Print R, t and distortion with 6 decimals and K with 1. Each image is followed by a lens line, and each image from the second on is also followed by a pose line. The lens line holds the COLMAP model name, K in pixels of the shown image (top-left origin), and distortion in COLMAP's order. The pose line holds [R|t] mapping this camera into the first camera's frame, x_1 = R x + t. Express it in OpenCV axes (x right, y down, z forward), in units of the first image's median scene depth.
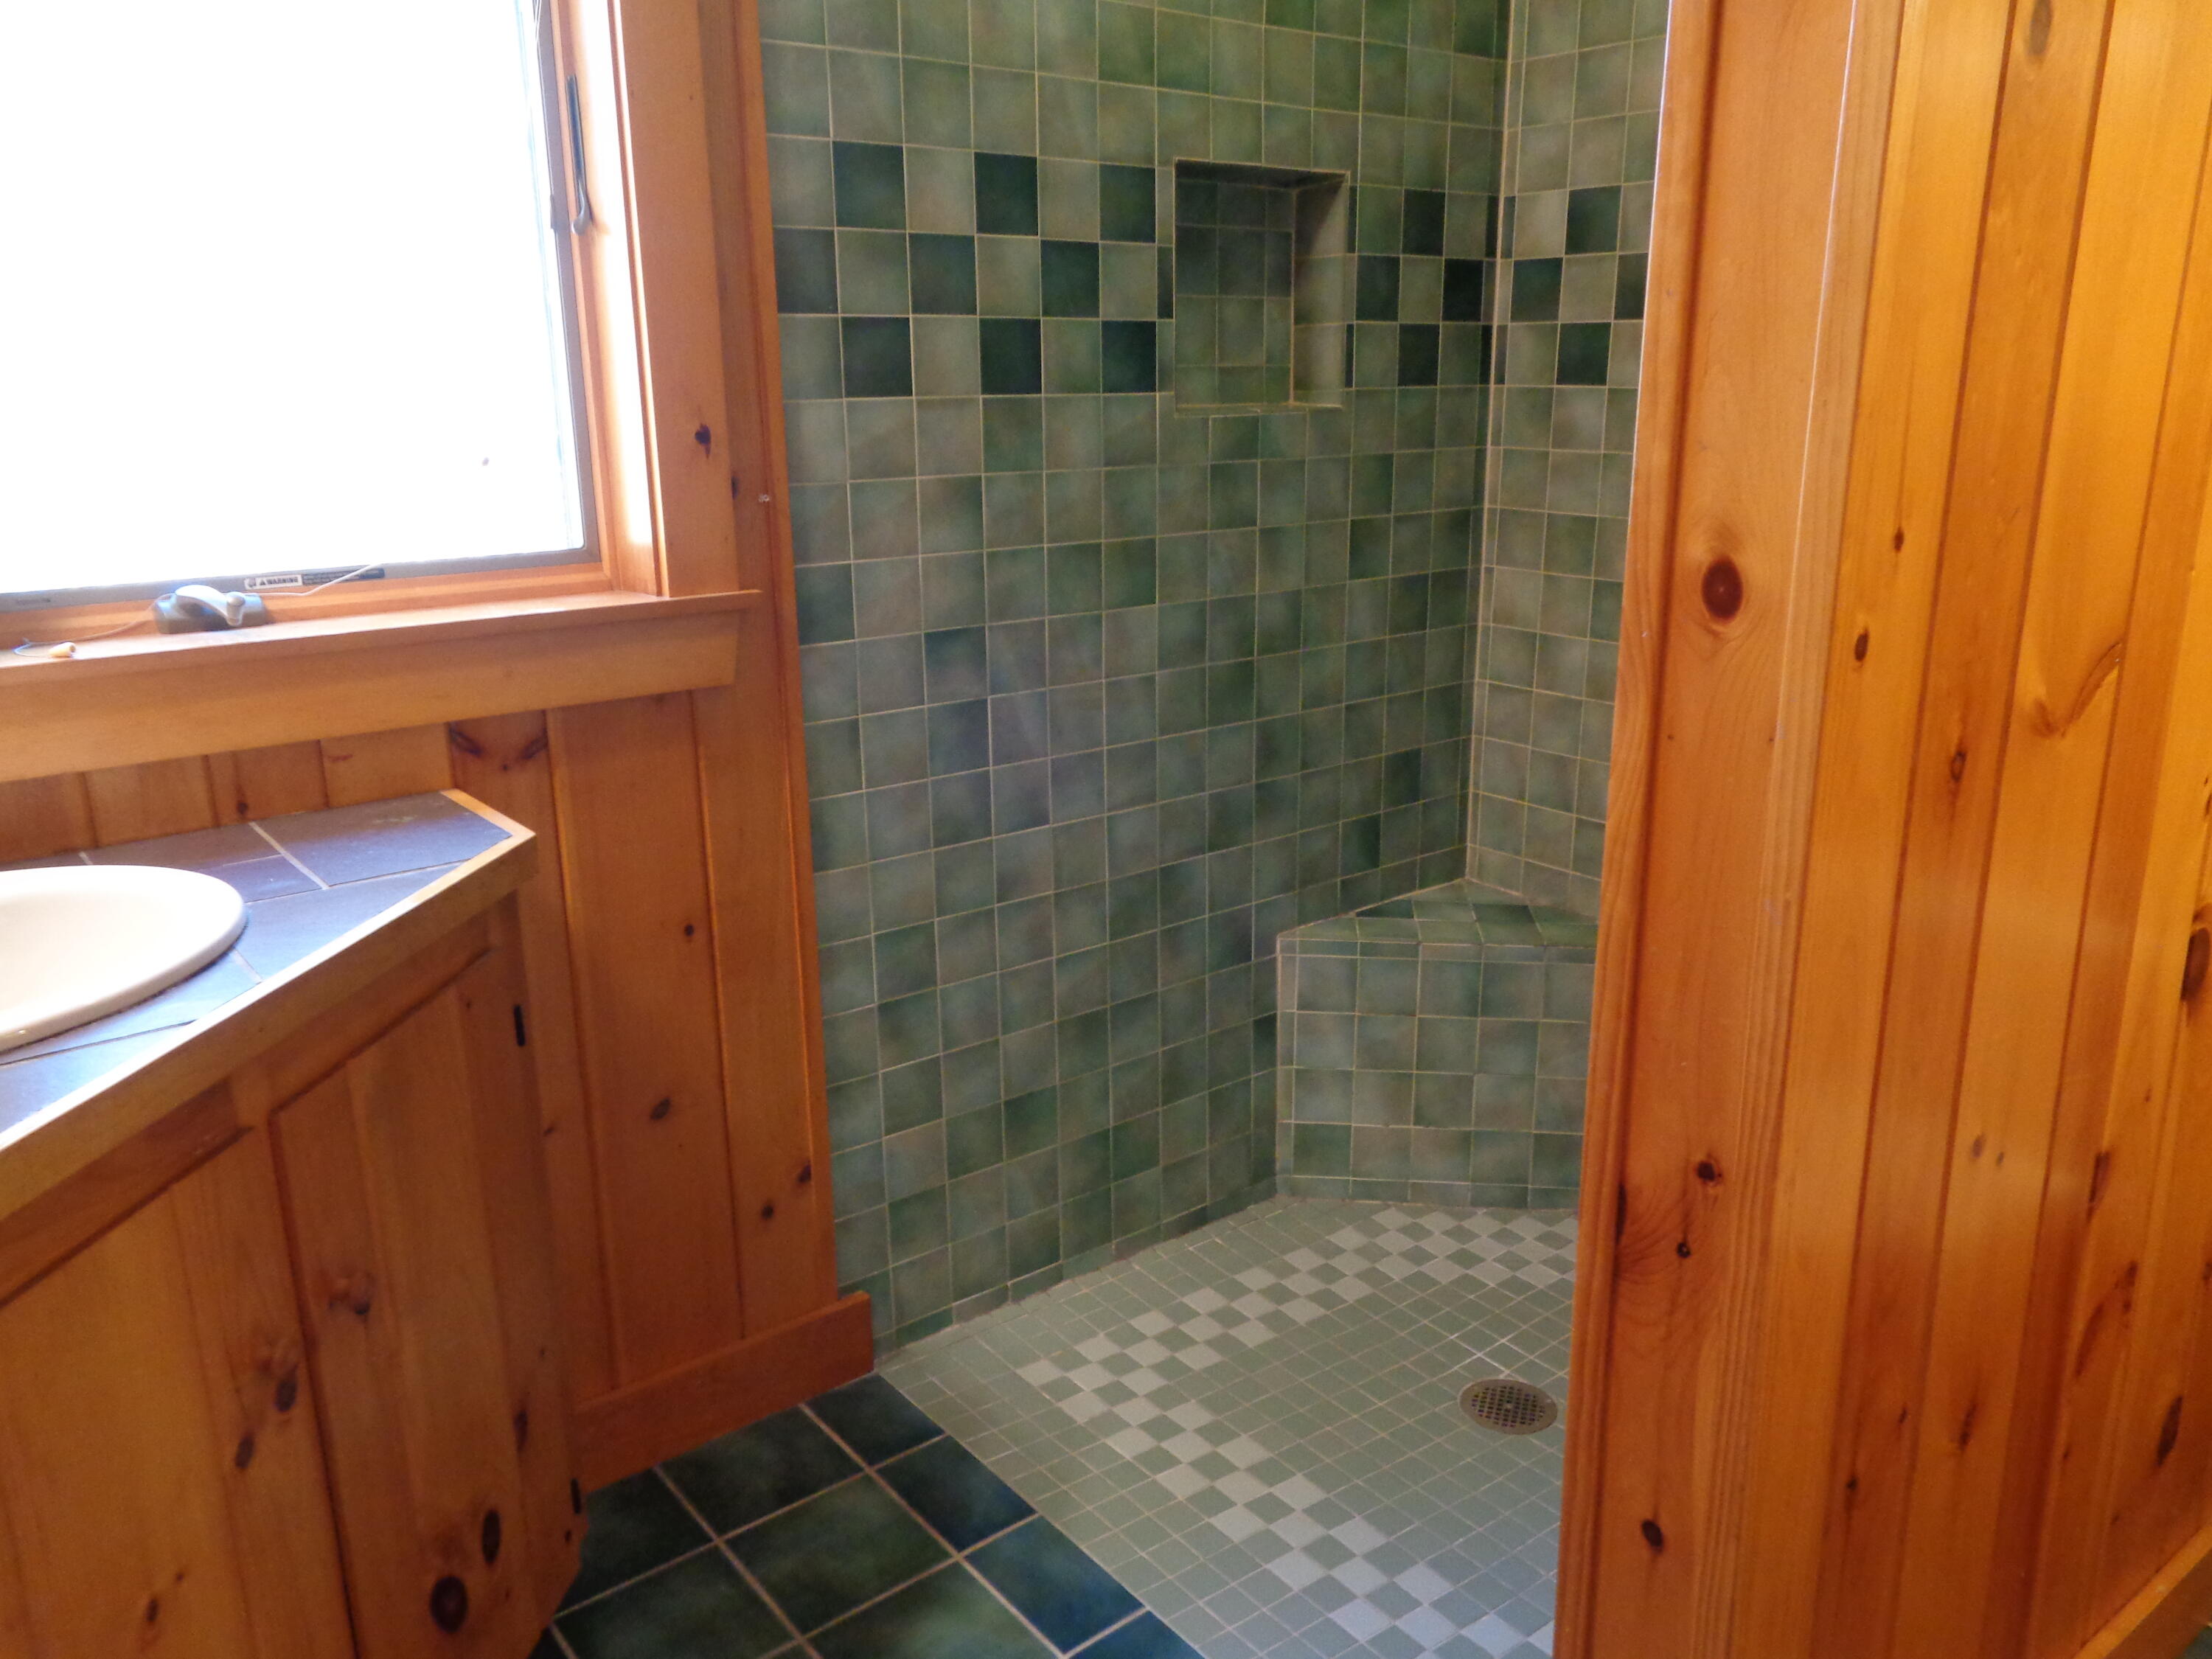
lens RADIAL K [[1694.9, 0, 1090.7], [0, 1694.9, 824.7], [0, 0, 1]] dist [0.010139, 0.003862]
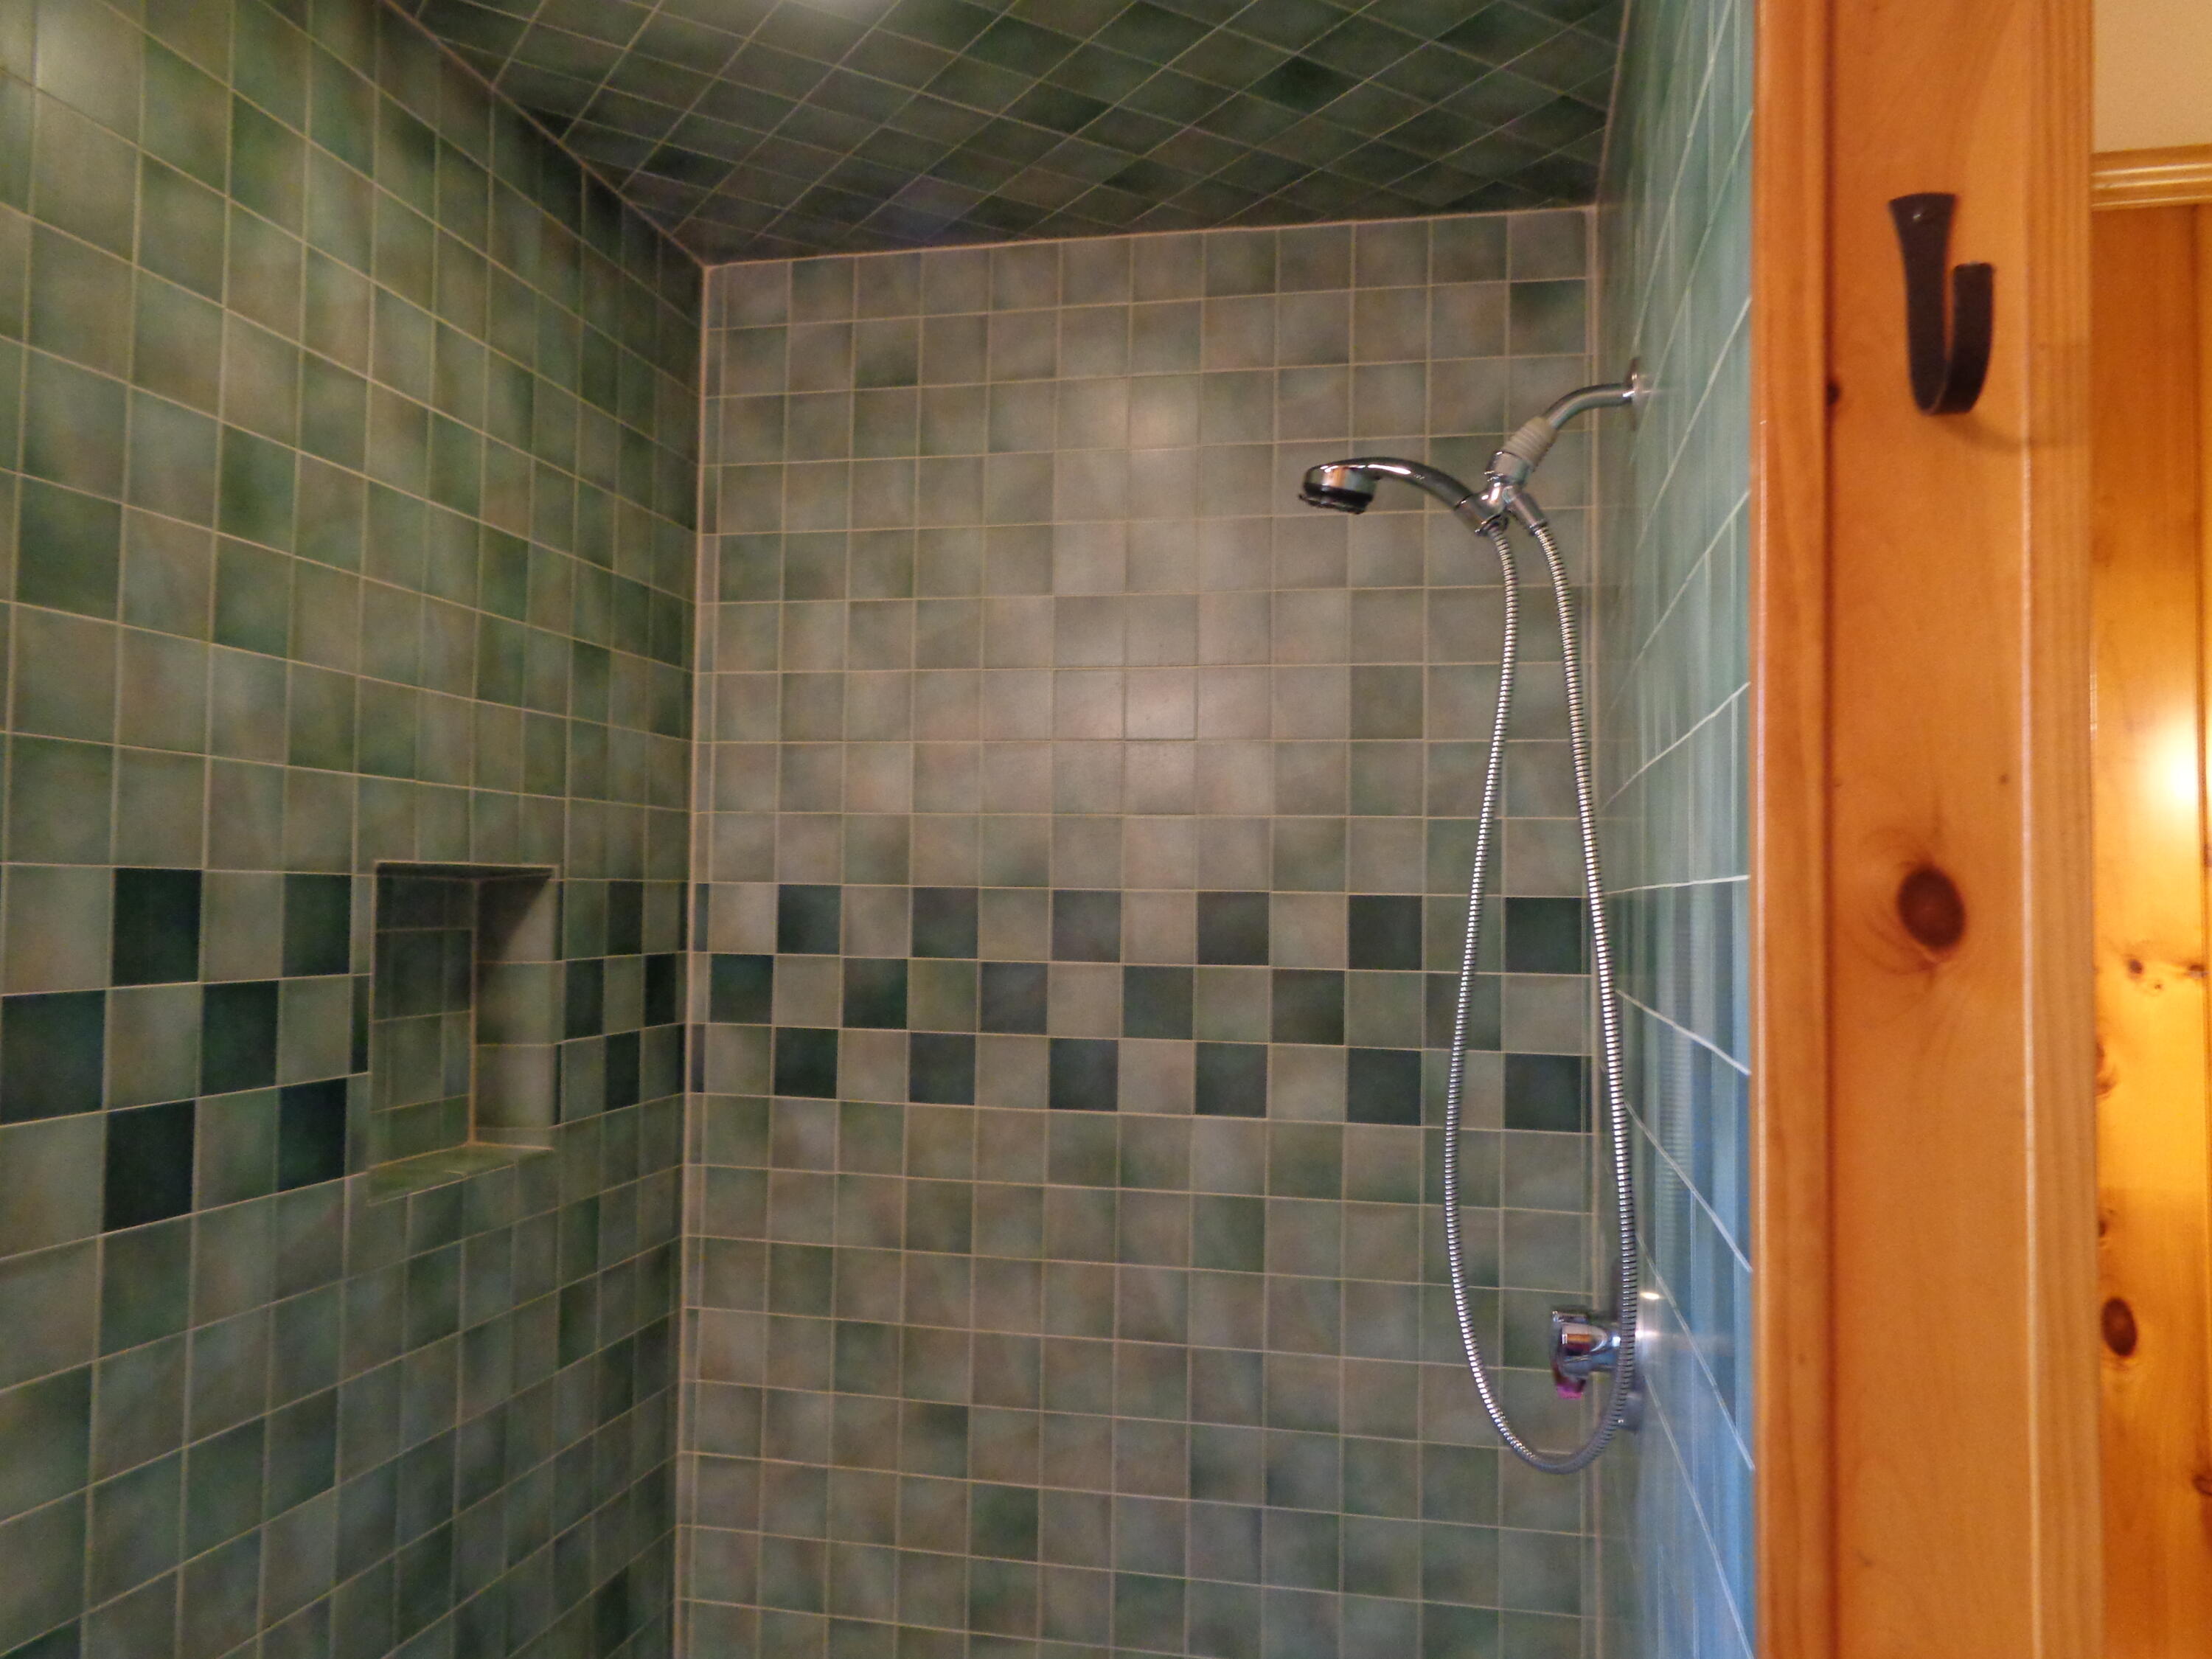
lens RADIAL K [[1694.9, 0, 1109.2], [0, 1694.9, 824.0], [0, 0, 1]] dist [0.010139, 0.003862]
pose [[0.773129, 0.043877, 0.632729, -0.162351], [0.146831, 0.958121, -0.245853, -0.170478], [-0.617019, 0.282981, 0.734309, 0.243364]]
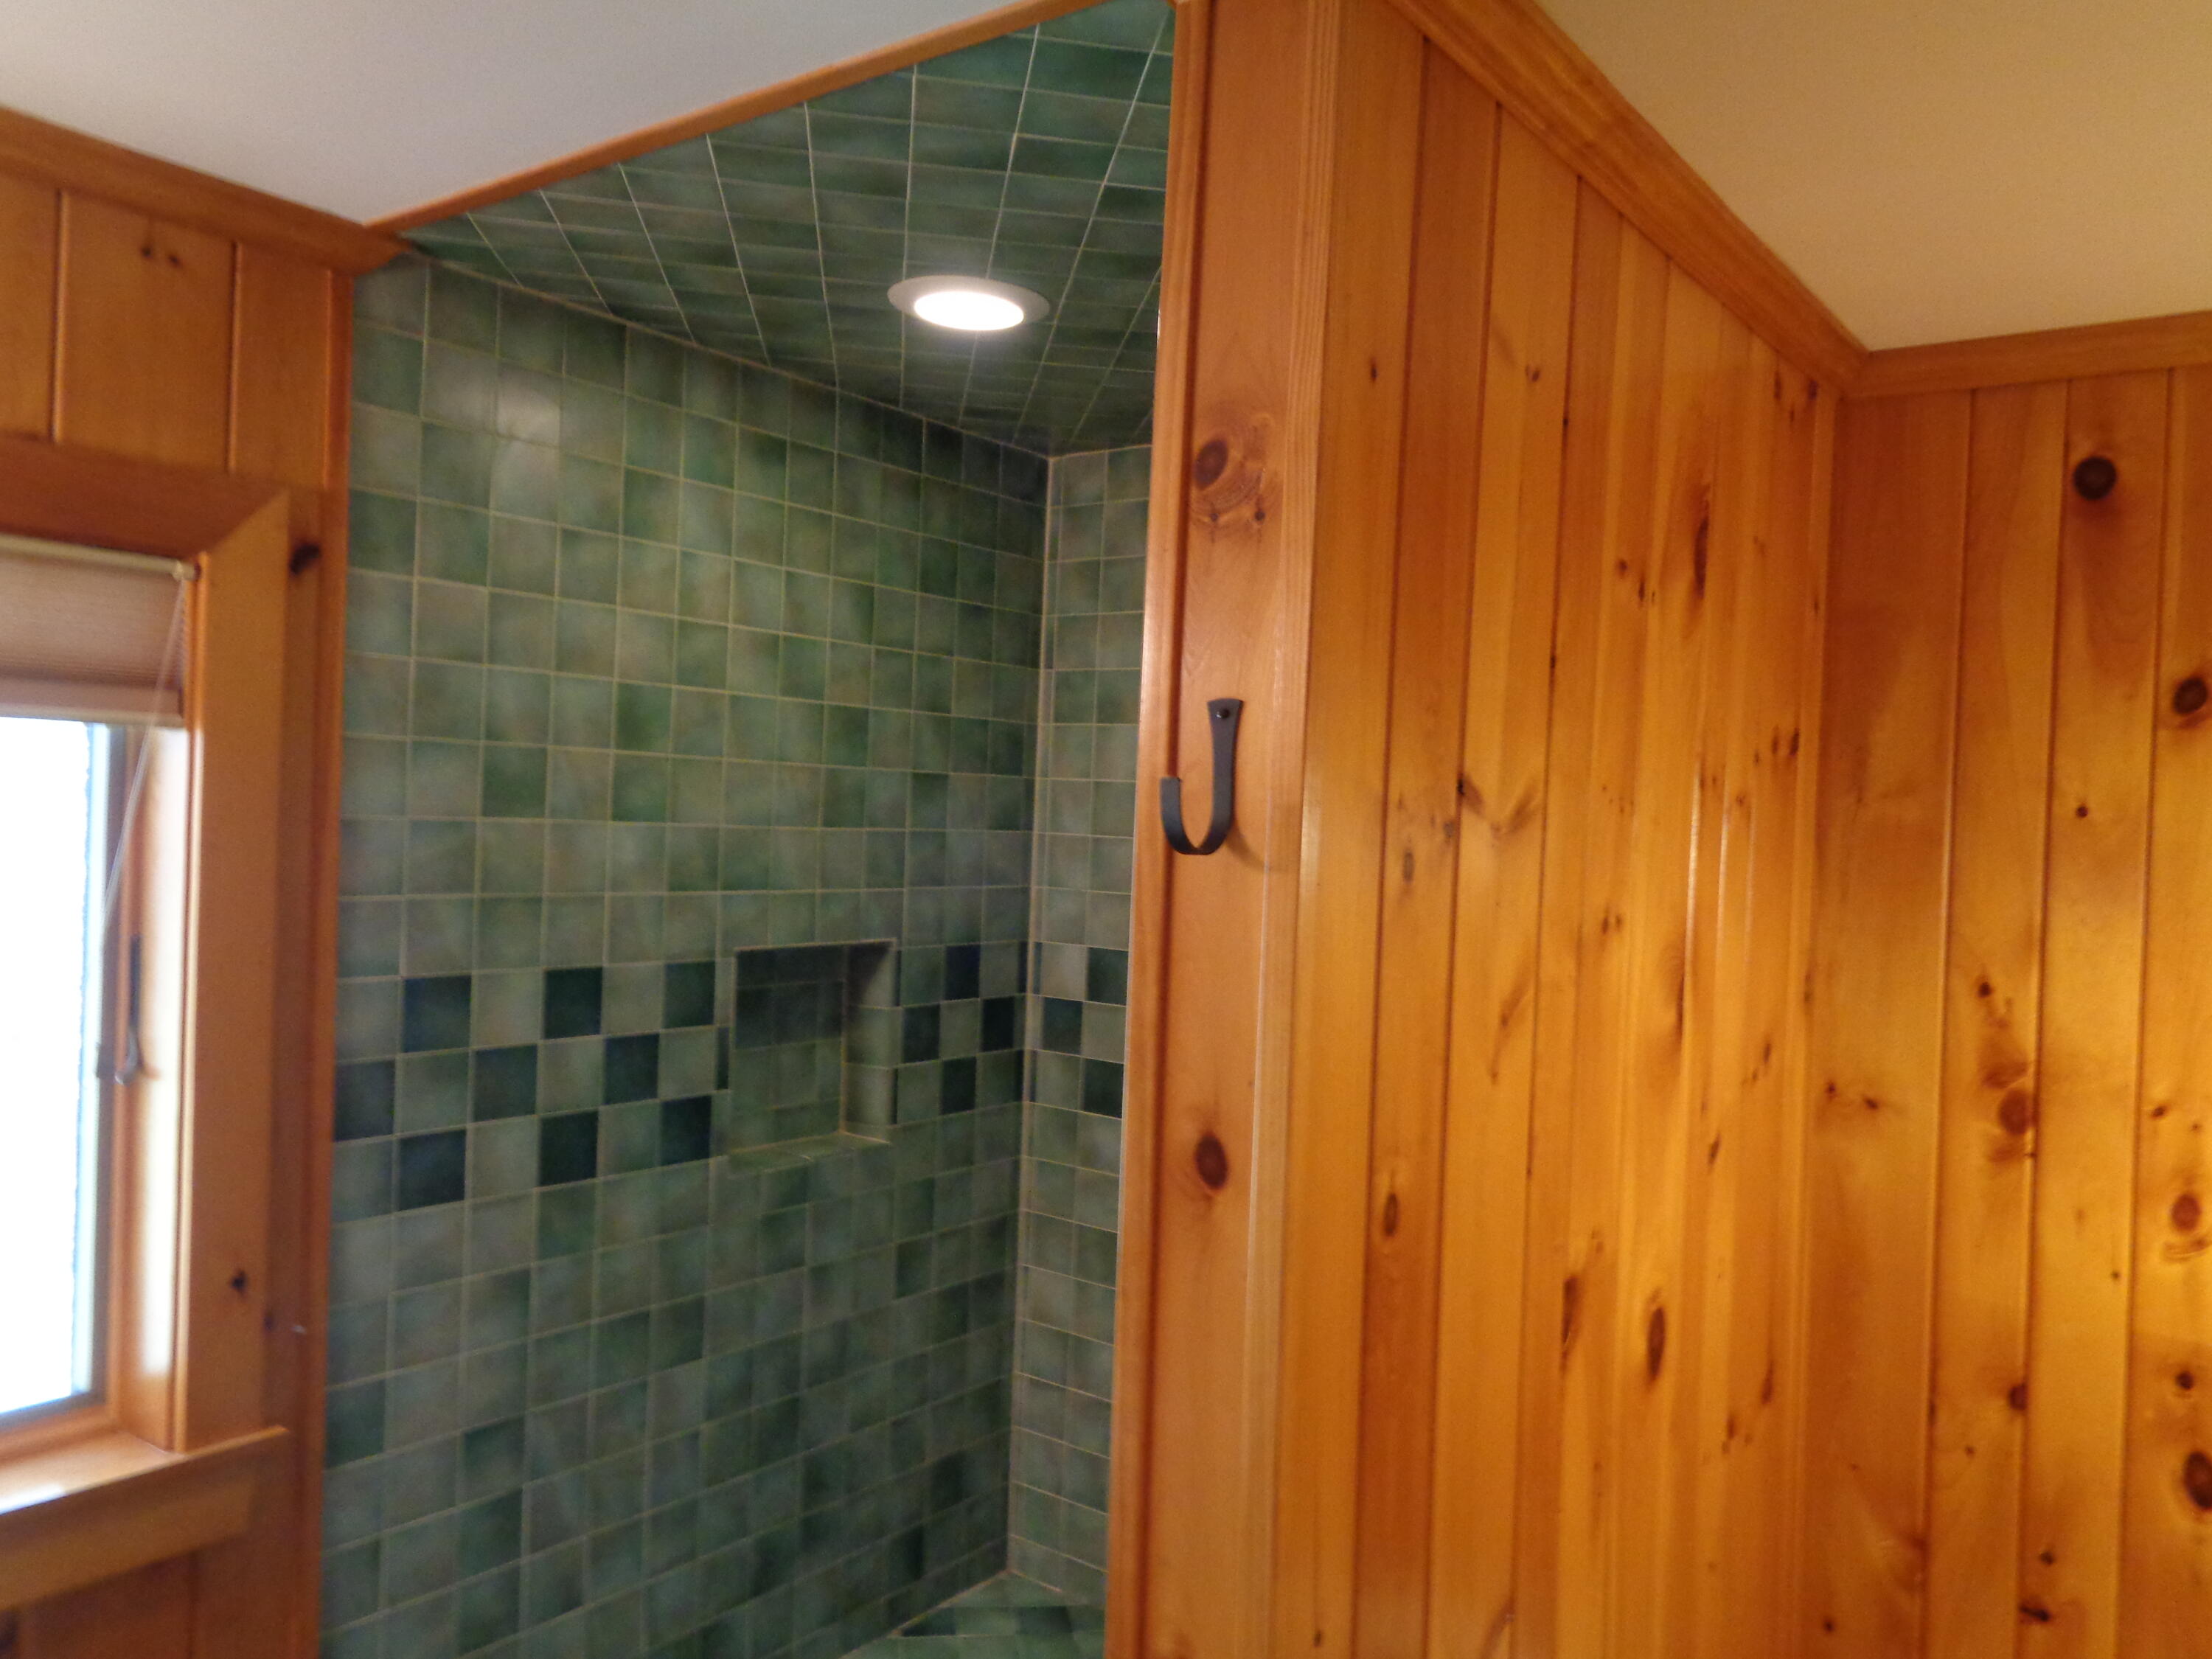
lens RADIAL K [[1694.9, 0, 1095.8], [0, 1694.9, 825.8], [0, 0, 1]] dist [0.010139, 0.003862]
pose [[0.967725, 0.040693, 0.248700, -0.001042], [0.022323, 0.969155, -0.245439, -0.185242], [-0.251016, 0.243069, 0.936968, -0.100061]]
